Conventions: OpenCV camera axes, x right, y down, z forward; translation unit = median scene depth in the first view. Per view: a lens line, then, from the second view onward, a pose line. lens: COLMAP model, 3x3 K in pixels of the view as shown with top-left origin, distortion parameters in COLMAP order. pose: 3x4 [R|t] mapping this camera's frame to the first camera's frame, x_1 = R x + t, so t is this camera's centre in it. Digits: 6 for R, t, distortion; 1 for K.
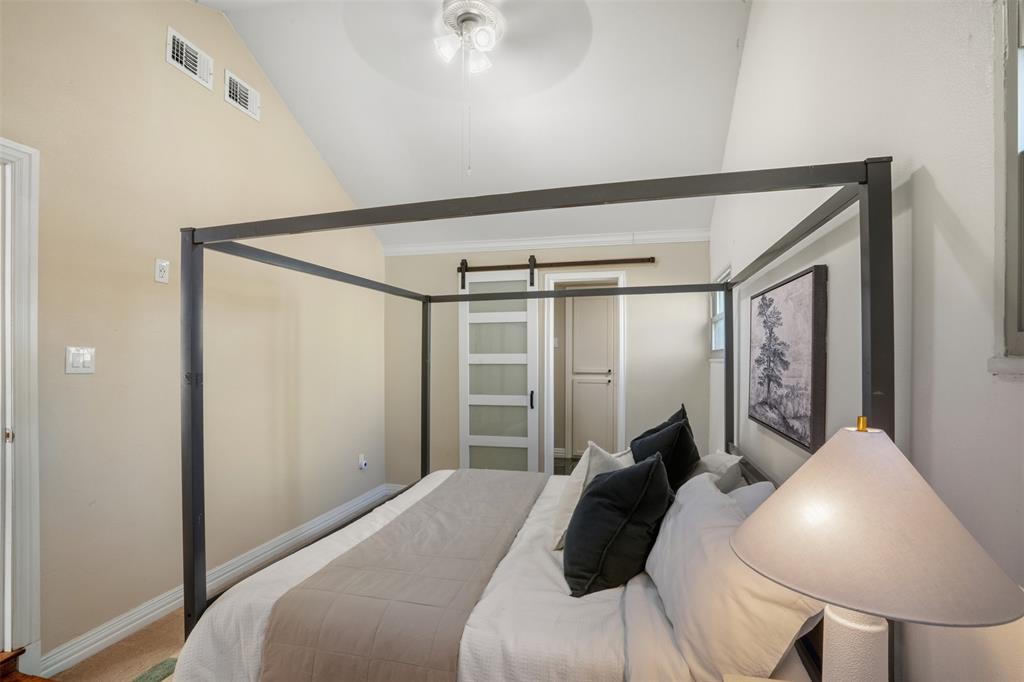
lens RADIAL K [[490.9, 0, 515.7], [0, 490.9, 351.1], [0, 0, 1]] dist [-0.045628, 0.015085]
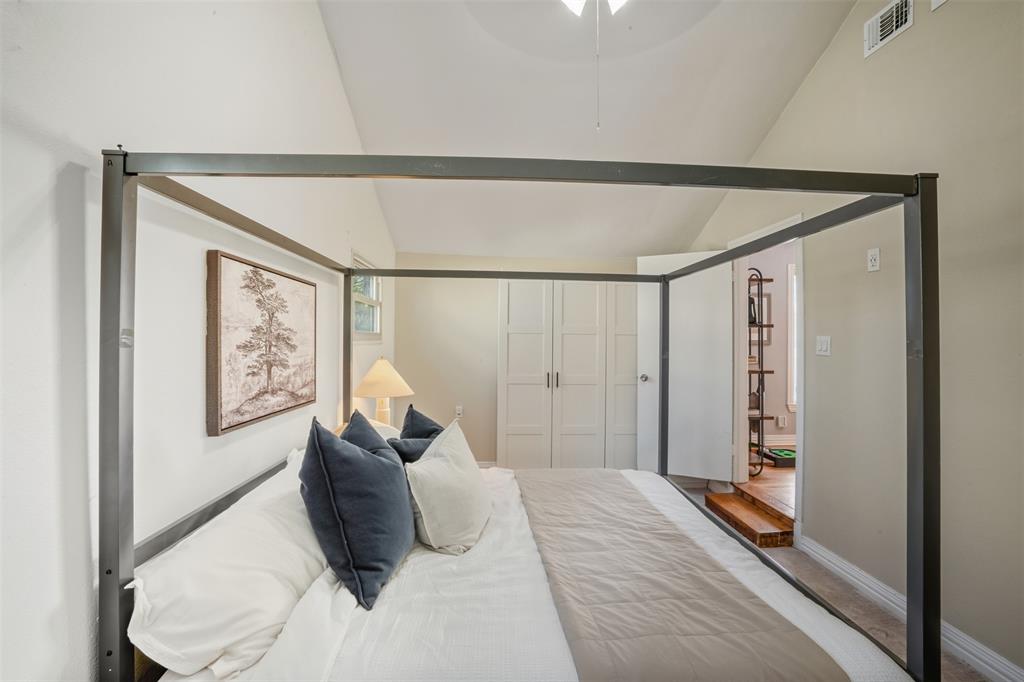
lens RADIAL K [[490.9, 0, 506.3], [0, 490.9, 340.0], [0, 0, 1]] dist [-0.045628, 0.015085]
pose [[-0.961178, -0.006033, -0.275864, 0.175988], [-0.003301, 0.999941, -0.010368, 0.008961], [0.275911, -0.009054, -0.961141, 1.051300]]
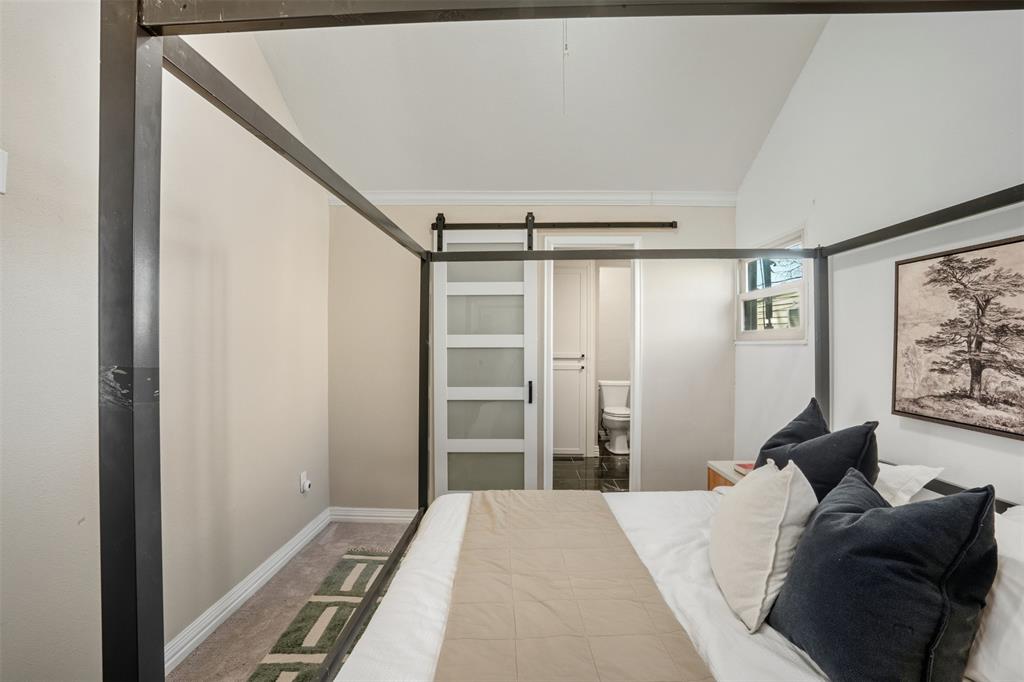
lens RADIAL K [[490.9, 0, 502.4], [0, 490.9, 338.1], [0, 0, 1]] dist [-0.045628, 0.015085]
pose [[0.973955, 0.003204, 0.226719, -0.193326], [-0.004146, 0.999985, 0.003676, 0.007930], [-0.226704, -0.004520, 0.973953, 0.229270]]
